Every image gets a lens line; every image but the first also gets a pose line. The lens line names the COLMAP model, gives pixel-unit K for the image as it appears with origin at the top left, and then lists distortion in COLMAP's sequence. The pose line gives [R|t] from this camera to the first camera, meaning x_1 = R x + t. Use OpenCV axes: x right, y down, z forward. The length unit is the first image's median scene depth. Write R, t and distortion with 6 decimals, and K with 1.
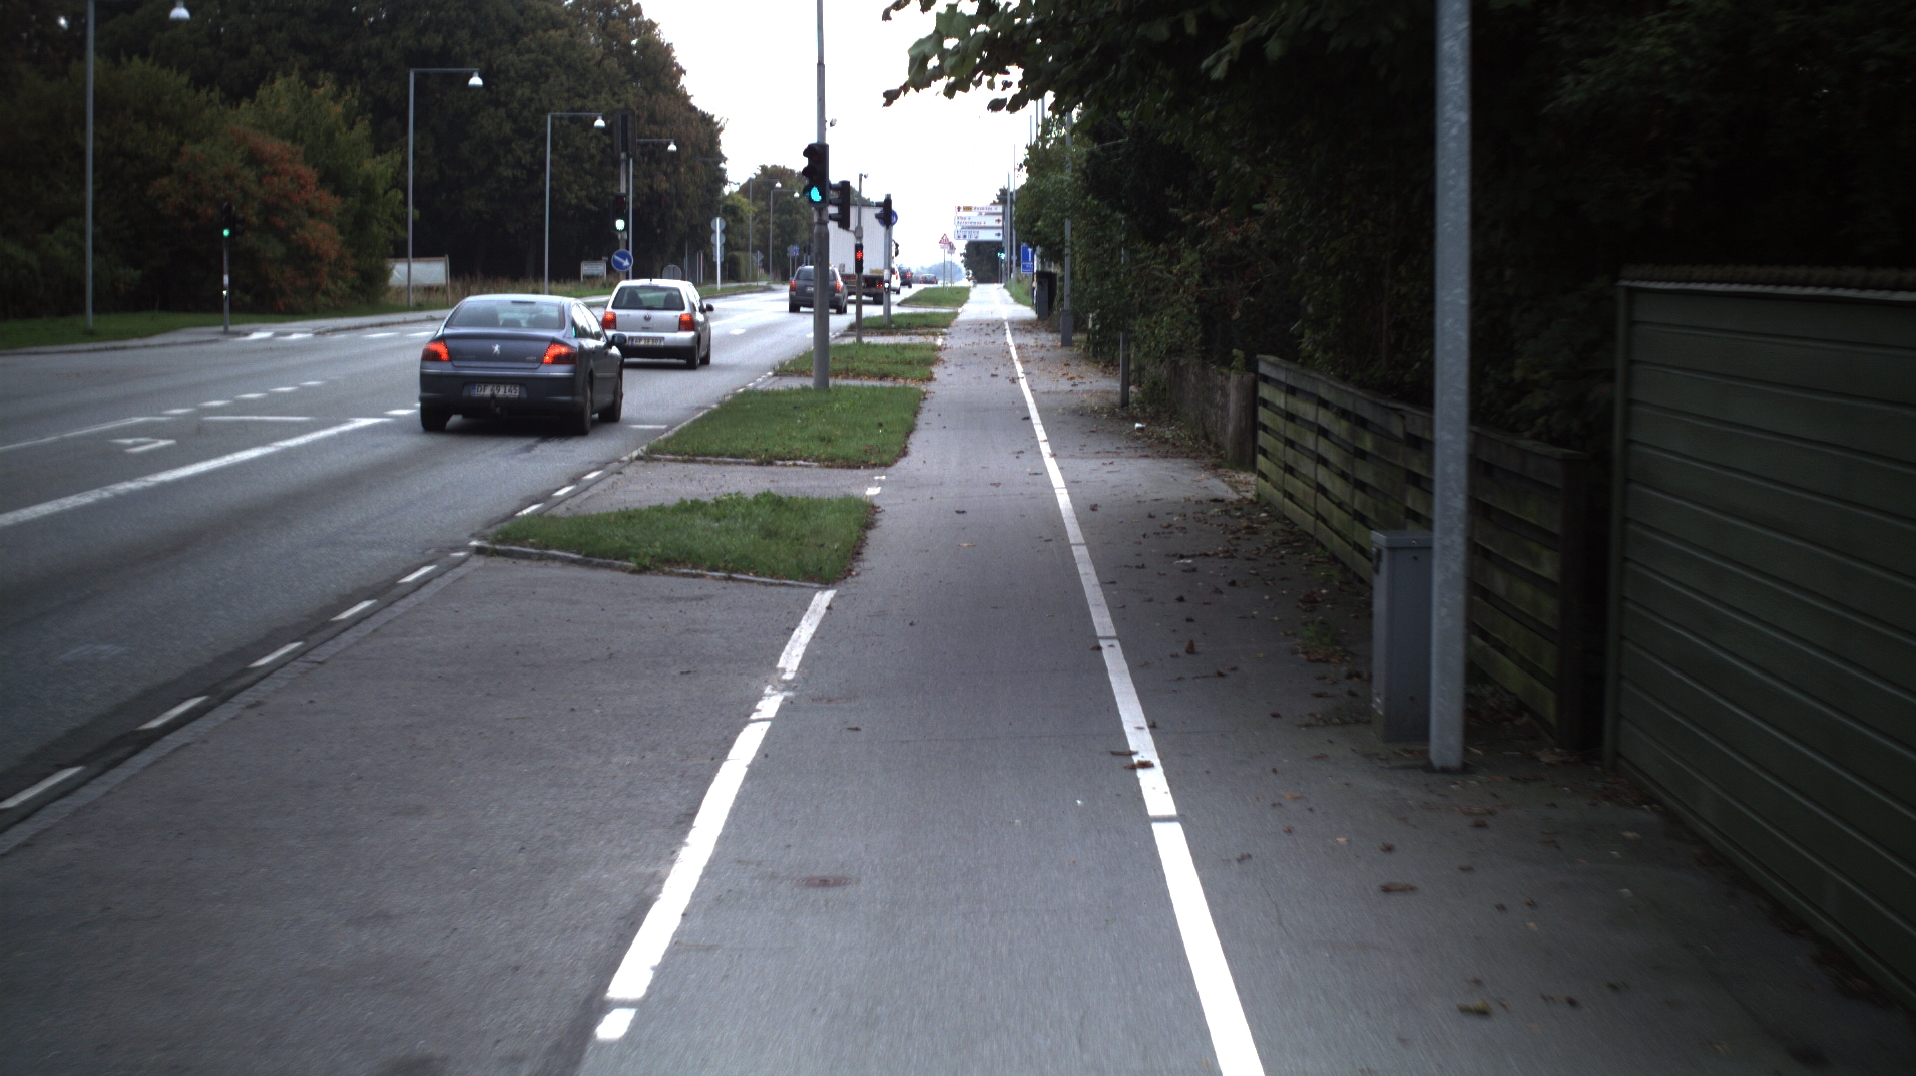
lens RADIAL K [[3480.5, 0, 961.0], [0, 3480.5, 488.5], [0, 0, 1]] dist [-0.115022, -0.173409]
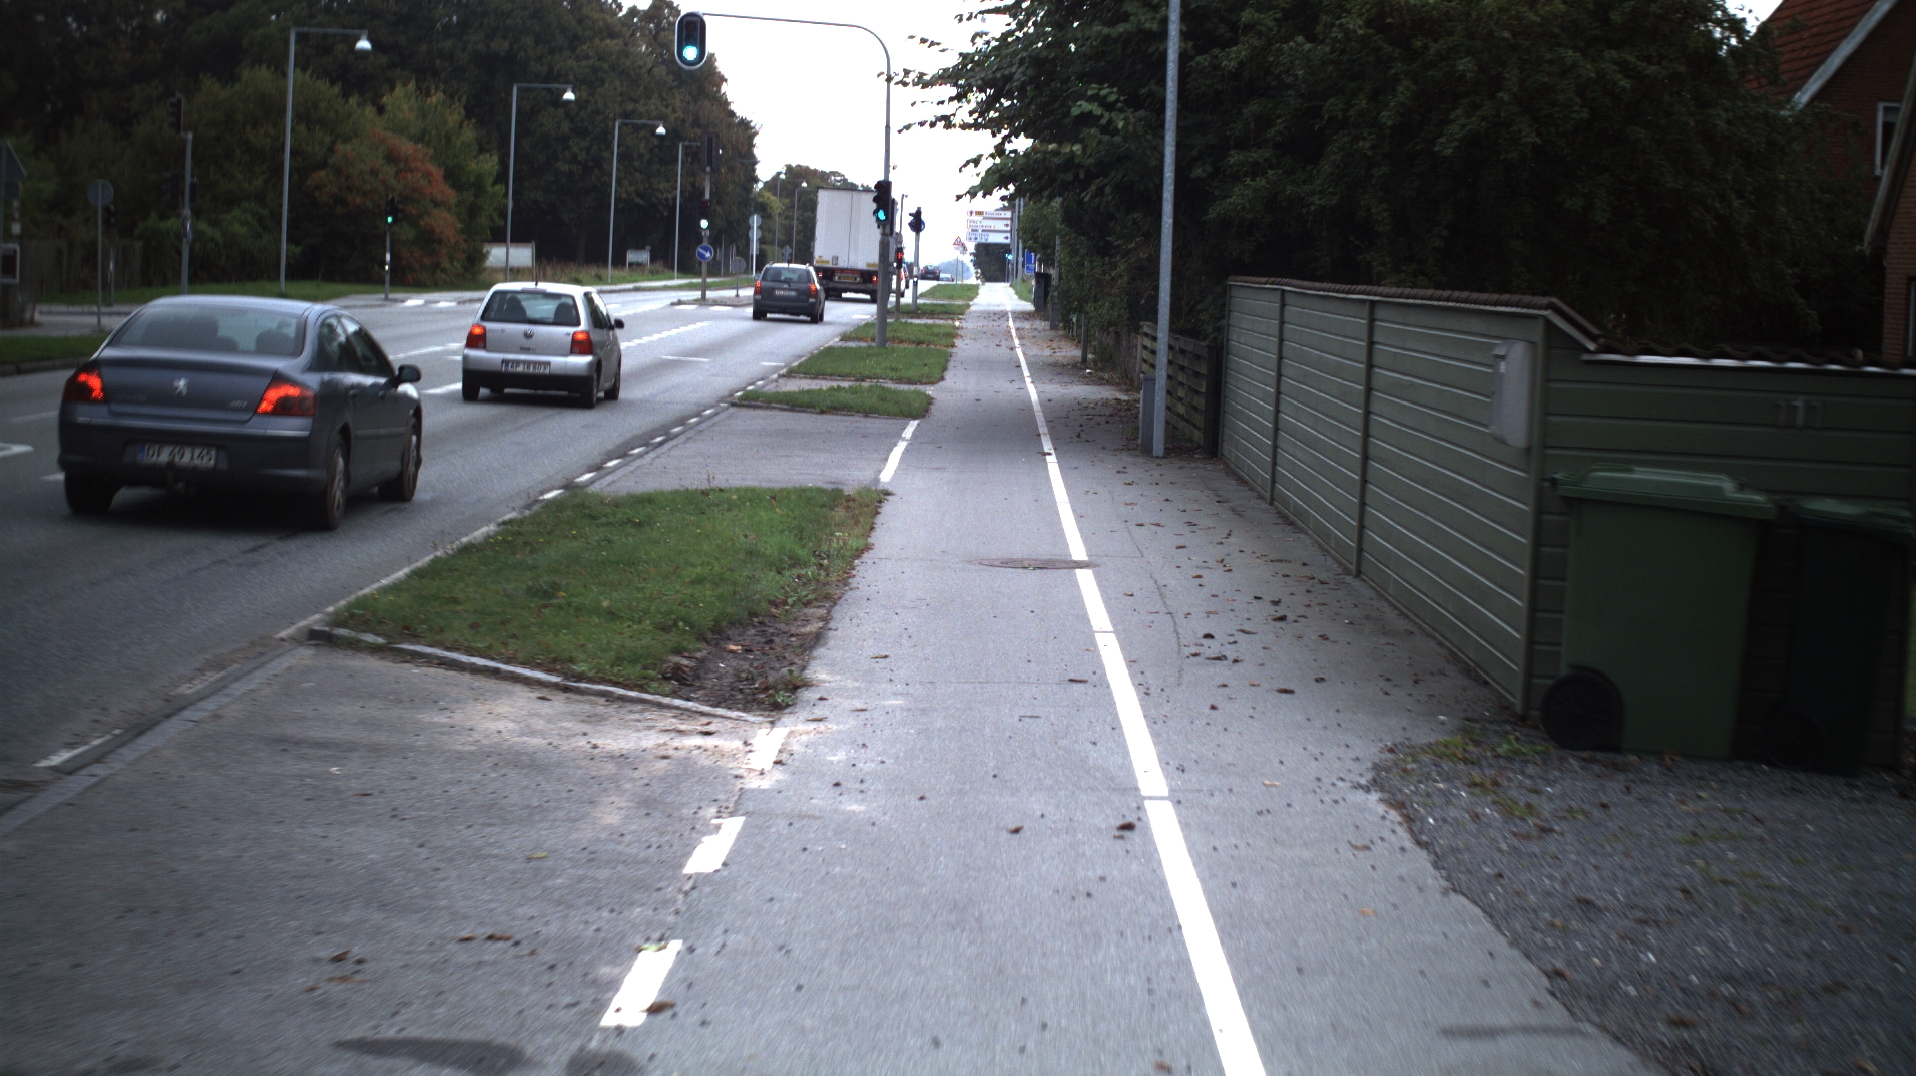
lens RADIAL K [[5272.9, 0, 958.0], [0, 5272.9, 538.0], [0, 0, 1]] dist [-0.170130, -0.492832]
pose [[0.999453, 0.032970, 0.002518, -0.007073], [-0.032939, 0.999391, -0.011527, 0.052074], [-0.002897, 0.011438, 0.999930, -0.833906]]
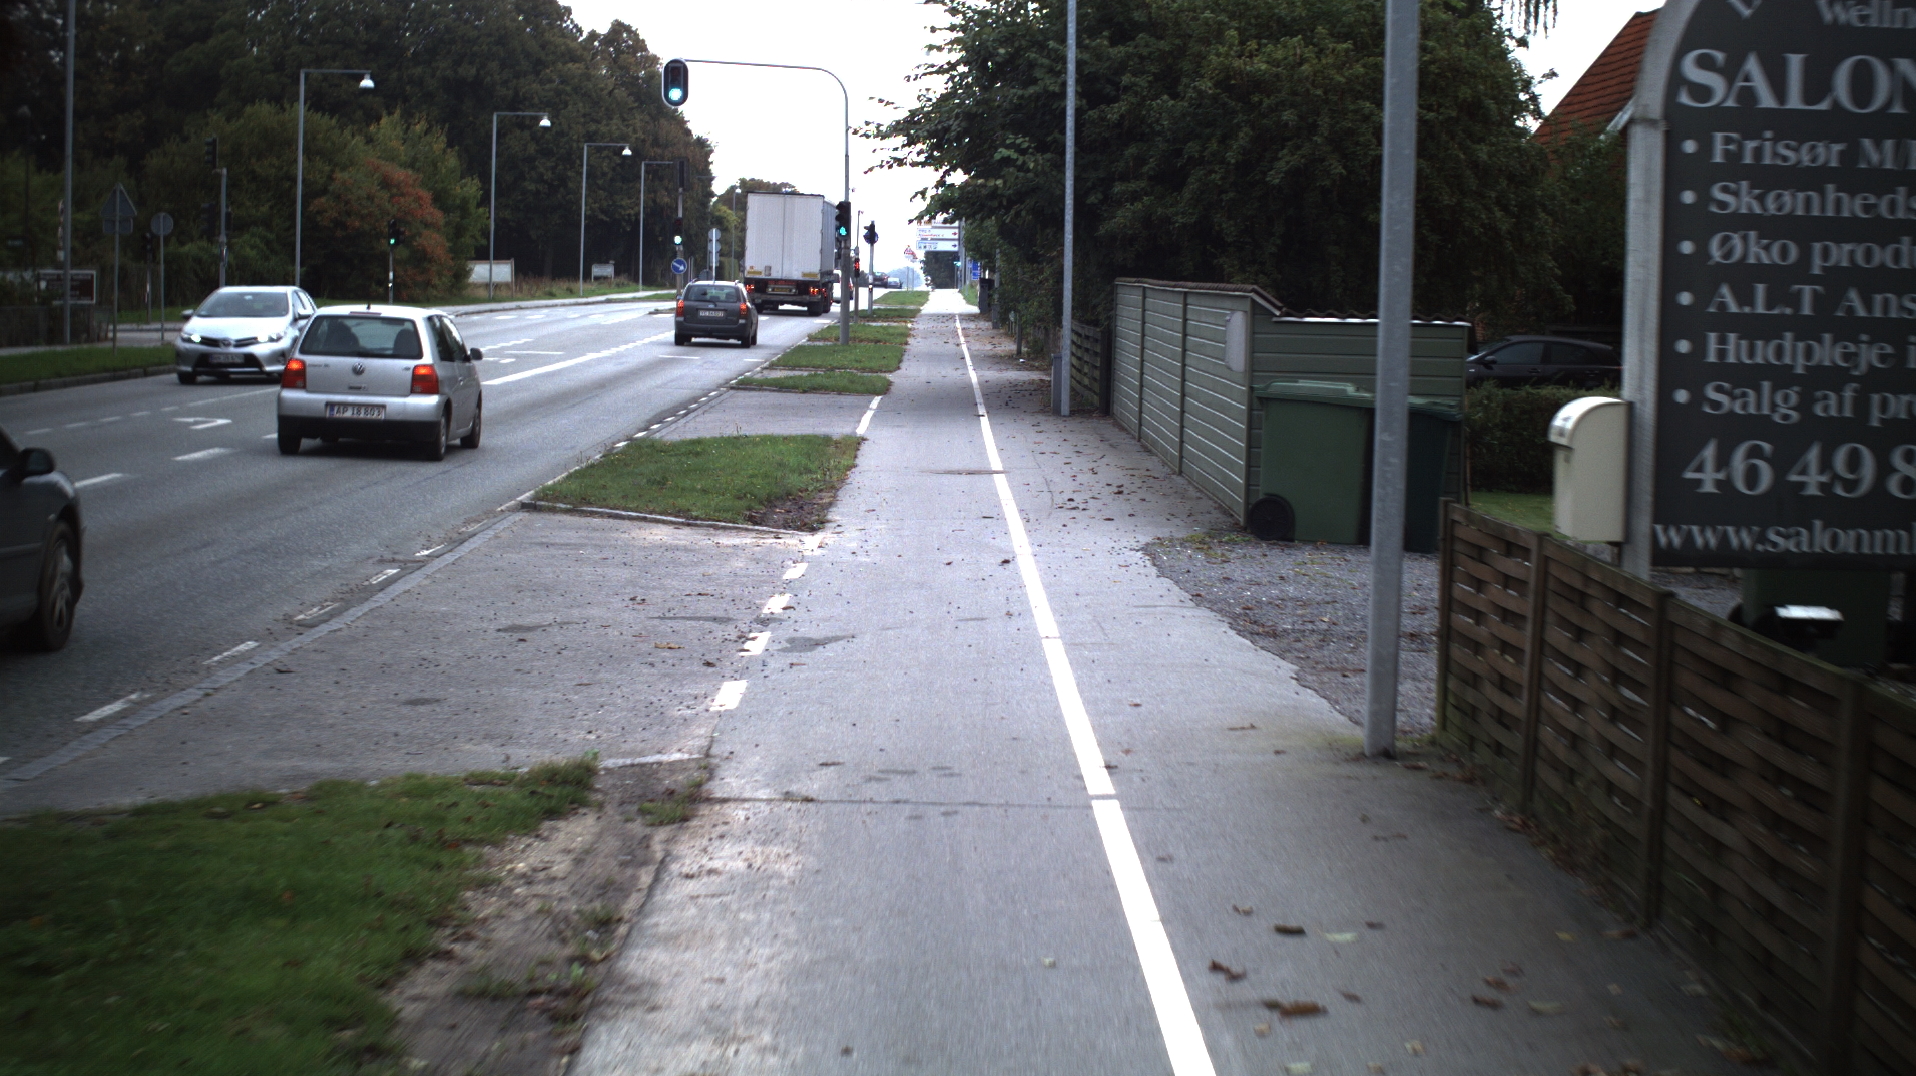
lens RADIAL K [[7088.0, 0, 958.9], [0, 7088.0, 538.4], [0, 0, 1]] dist [-0.105565, -4.291266]
pose [[0.999868, 0.013539, 0.008965, -0.009424], [-0.013305, 0.999581, -0.025714, 0.105197], [-0.009309, 0.025591, 0.999629, -1.680180]]
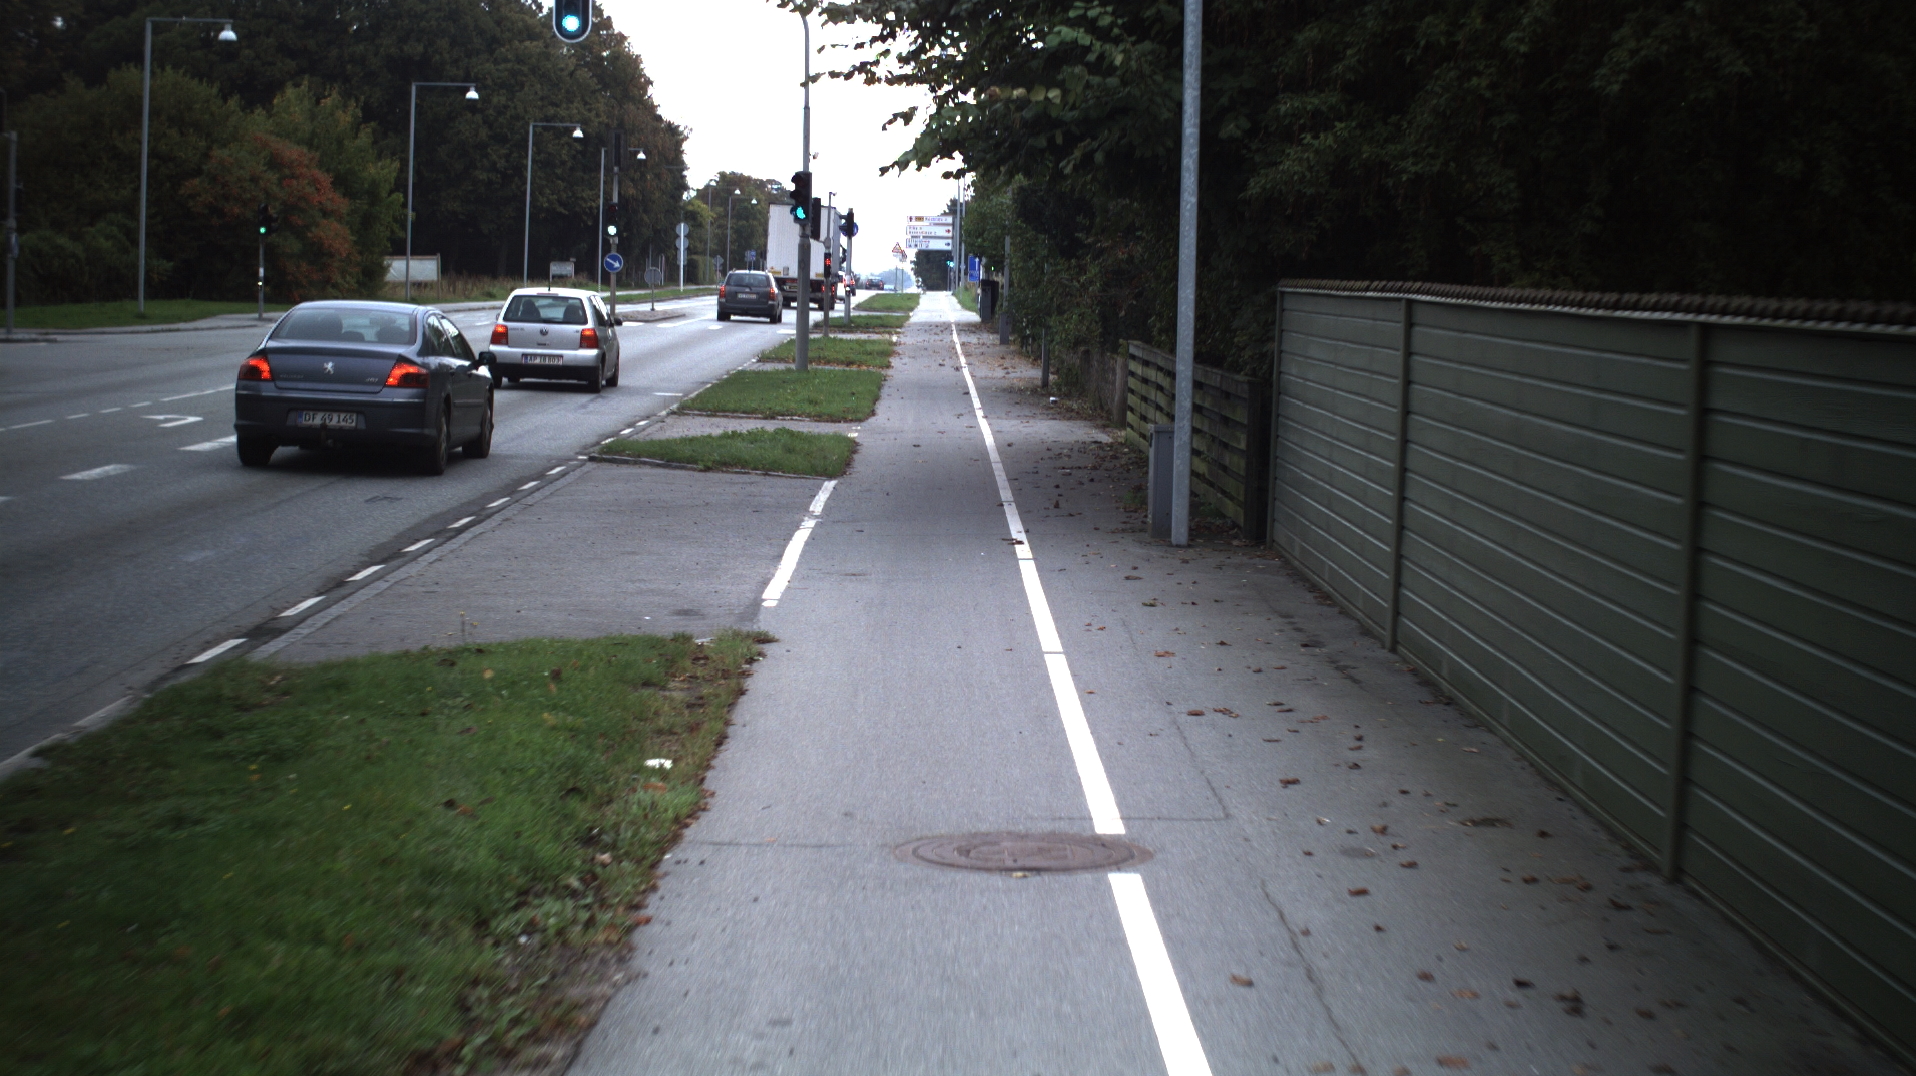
lens RADIAL K [[4193.8, 0, 958.0], [0, 4193.8, 538.0], [0, 0, 1]] dist [-0.164894, 0.137931]
pose [[0.999698, 0.019963, 0.014299, -0.003214], [-0.019947, 0.999800, -0.001201, 0.021479], [-0.014320, 0.000915, 0.999897, -0.332474]]
